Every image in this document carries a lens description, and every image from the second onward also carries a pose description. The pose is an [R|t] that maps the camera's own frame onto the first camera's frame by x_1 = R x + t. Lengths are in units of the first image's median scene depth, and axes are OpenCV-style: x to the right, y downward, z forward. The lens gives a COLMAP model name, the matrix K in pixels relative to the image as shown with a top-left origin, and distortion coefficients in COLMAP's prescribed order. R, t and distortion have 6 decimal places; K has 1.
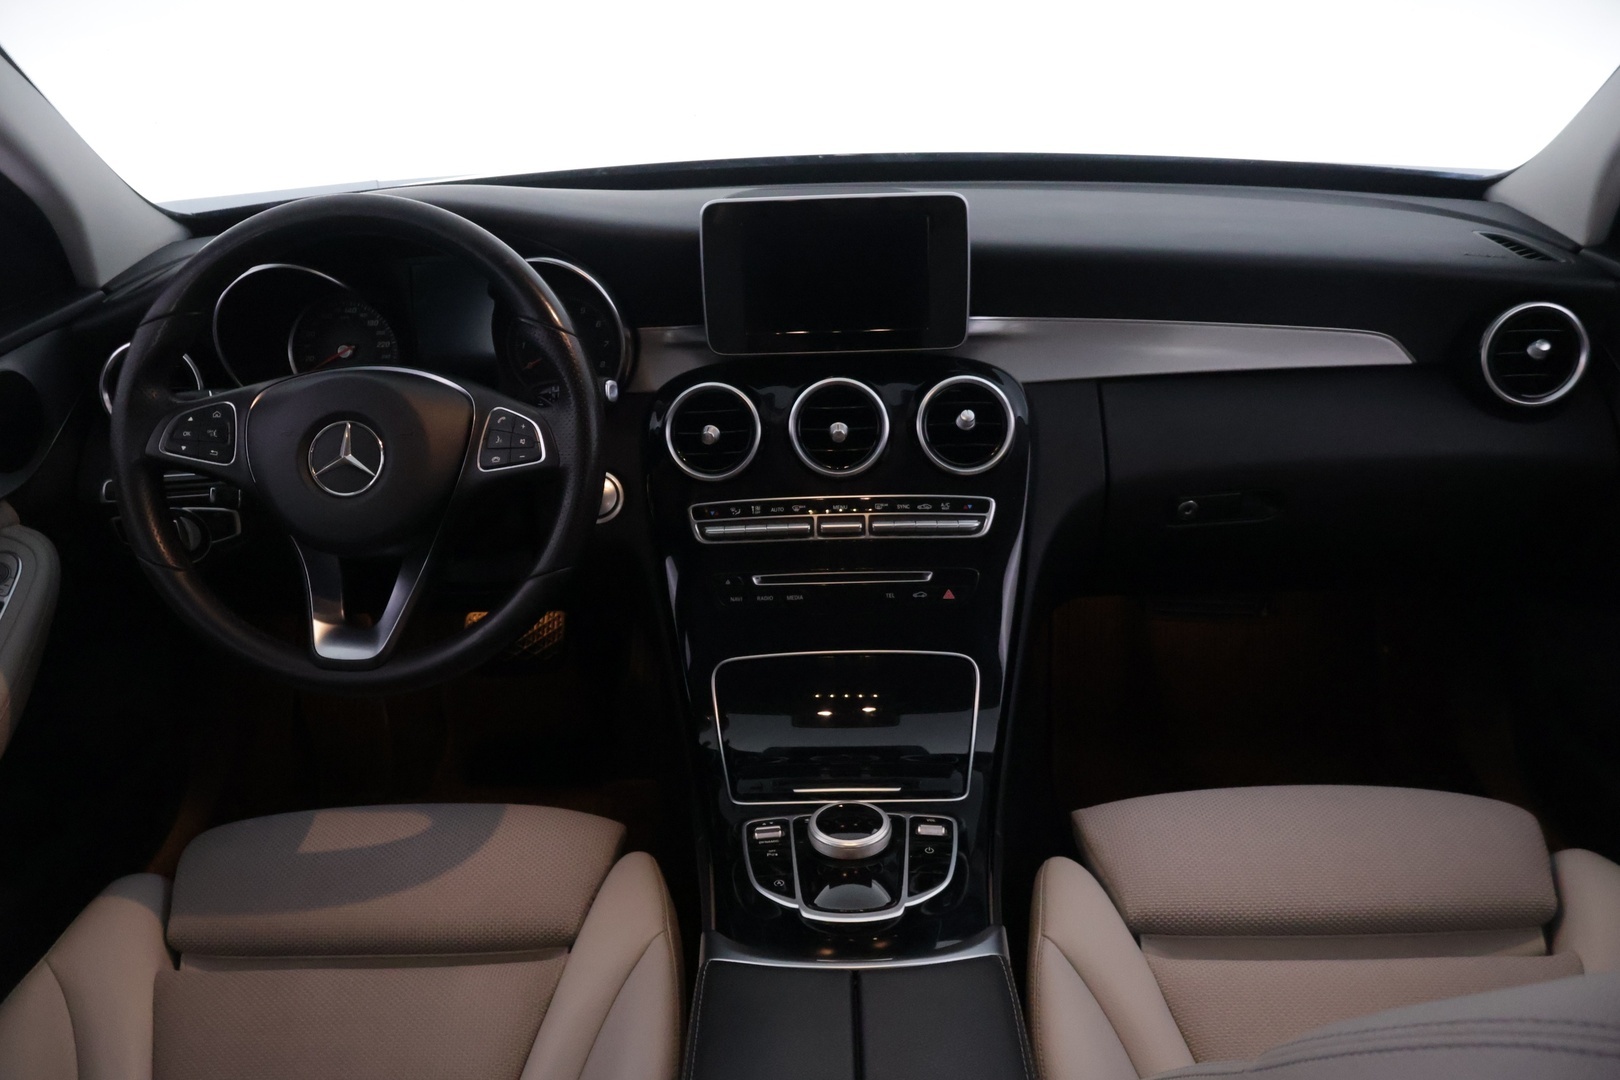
lens RADIAL K [[1378.4, 0, 810.0], [0, 1378.4, 540.0], [0, 0, 1]] dist [-0.002594, 0.002748]
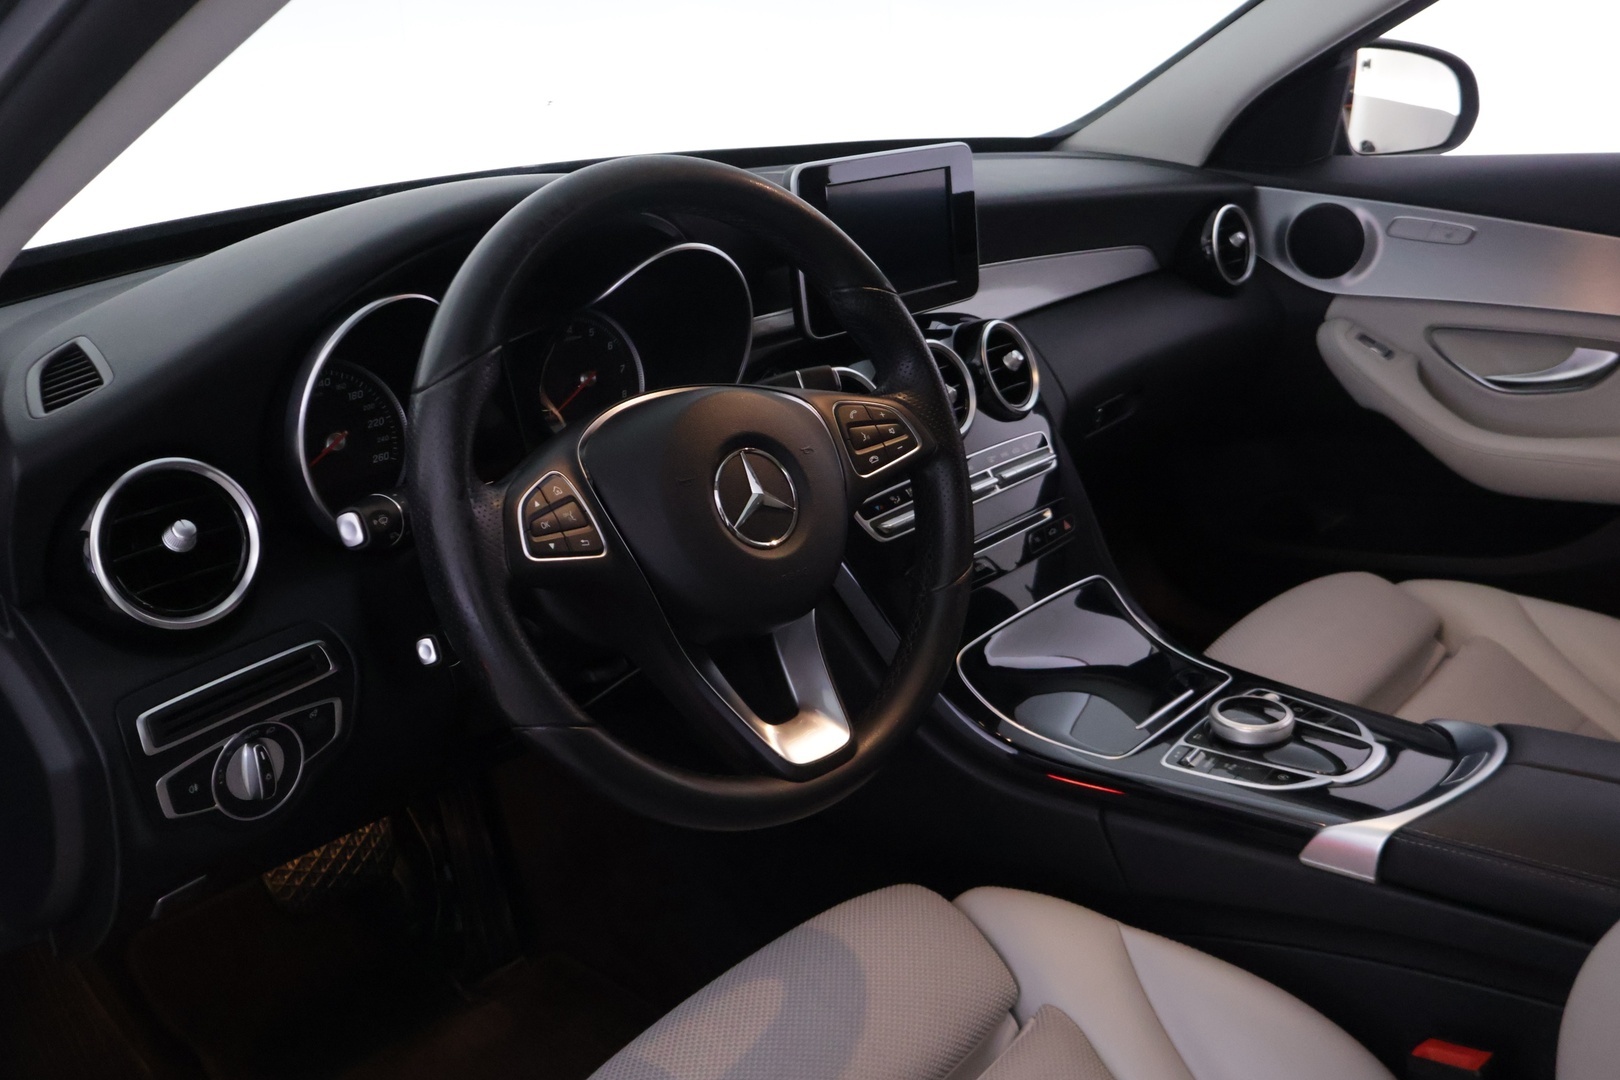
lens RADIAL K [[1461.6, 0, 810.0], [0, 1461.6, 540.0], [0, 0, 1]] dist [-0.008505, -0.000060]
pose [[0.655881, -0.245810, 0.713721, -0.794828], [0.312157, 0.949186, 0.040046, -0.052067], [-0.687298, 0.196528, 0.699284, 0.385114]]
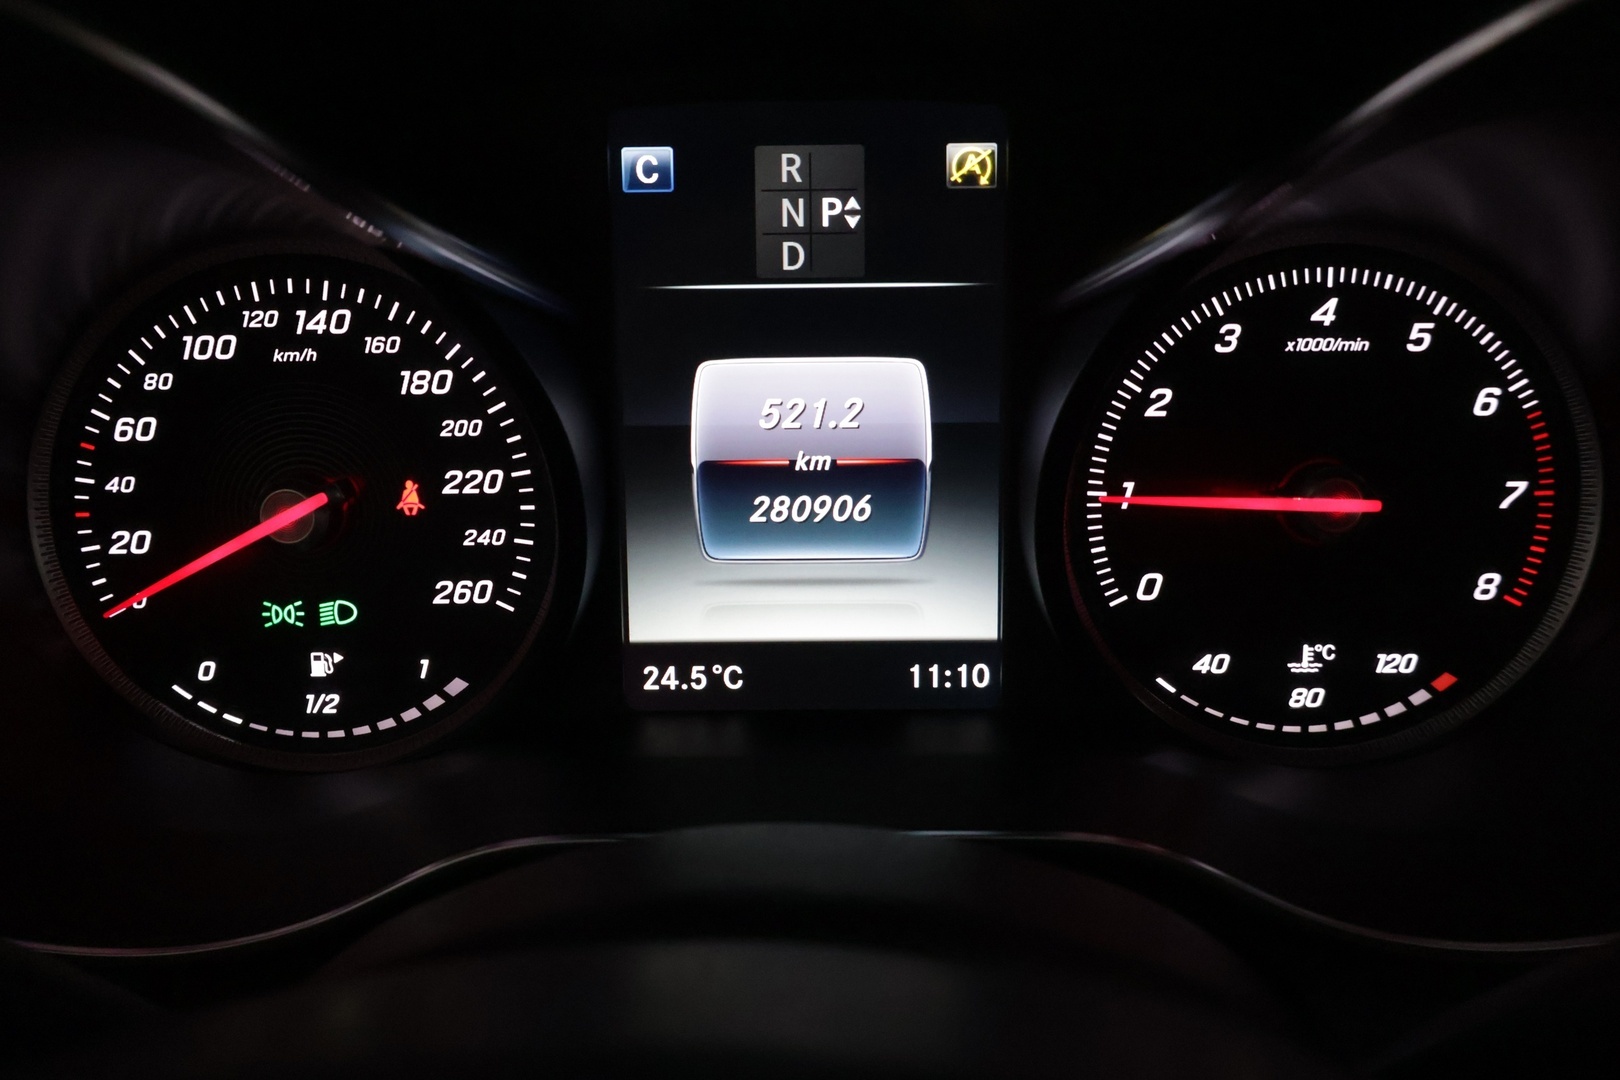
lens RADIAL K [[1378.4, 0, 810.0], [0, 1378.4, 540.0], [0, 0, 1]] dist [-0.002594, 0.002748]
pose [[0.999570, 0.007686, 0.028286, -0.295189], [-0.007807, 0.999961, 0.004188, -0.150470], [-0.028253, -0.004407, 0.999591, 0.878380]]
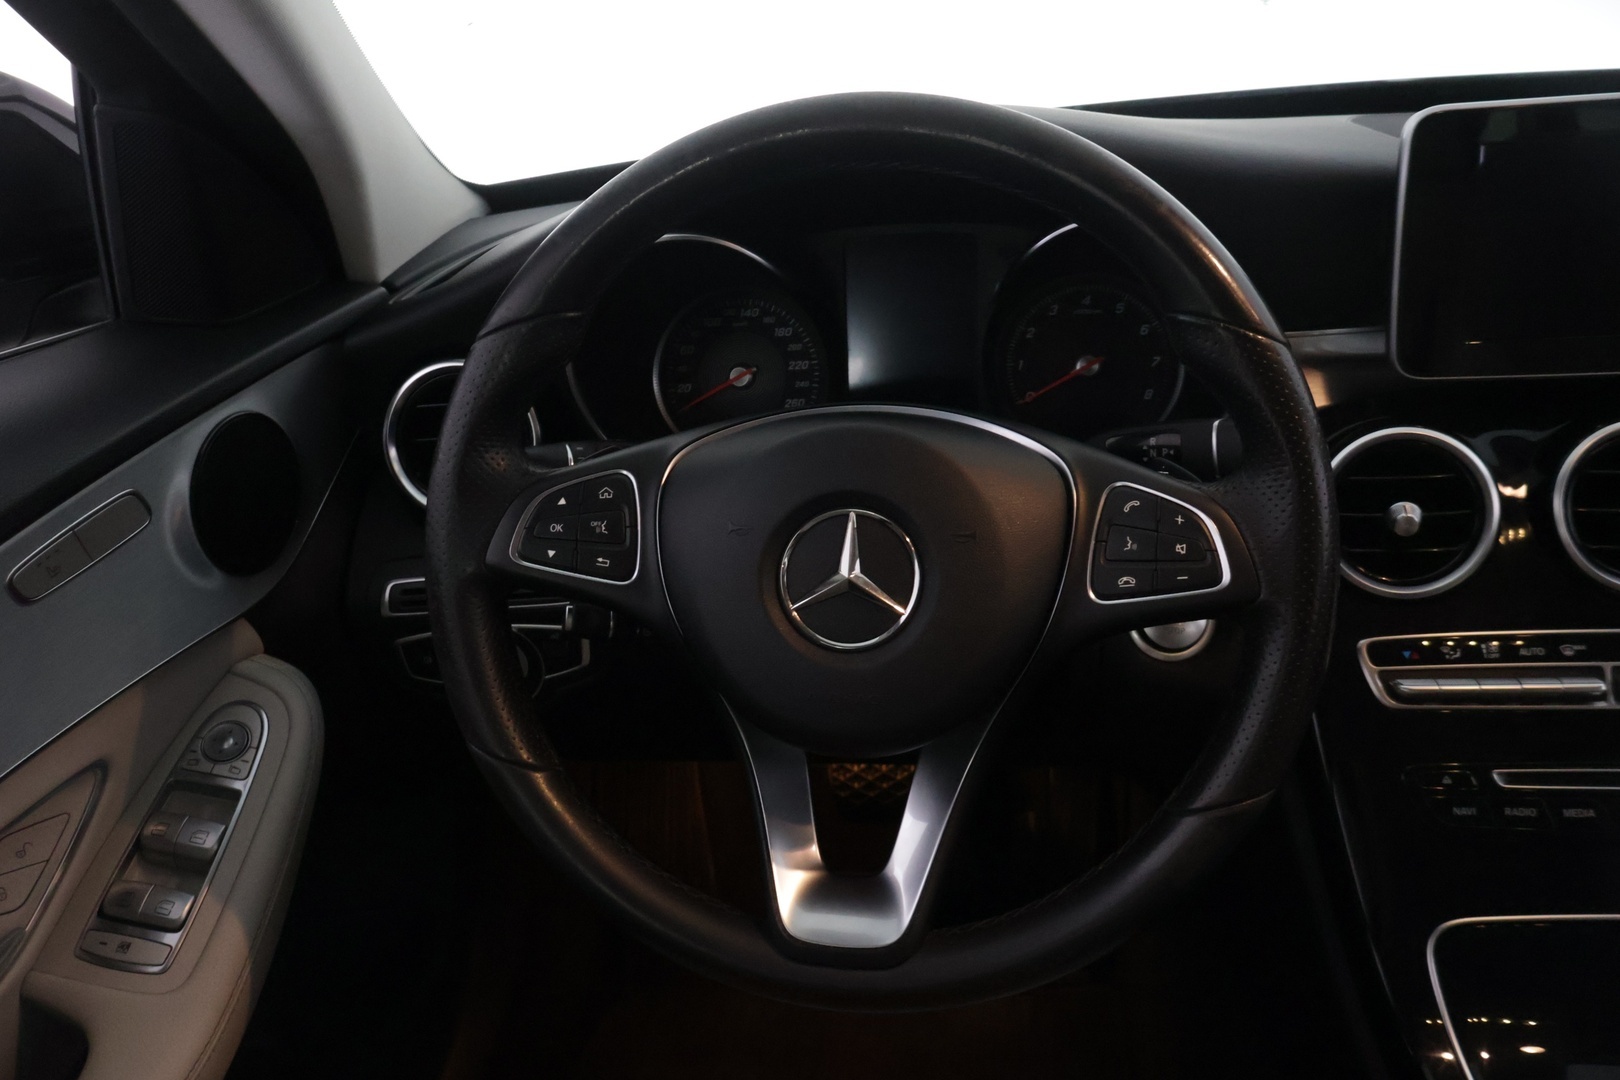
lens RADIAL K [[1378.4, 0, 810.0], [0, 1378.4, 540.0], [0, 0, 1]] dist [-0.002594, 0.002748]
pose [[0.992643, 0.006468, -0.120908, -0.254094], [-0.007846, 0.999910, -0.010922, -0.060342], [0.120827, 0.011791, 0.992604, 0.410451]]
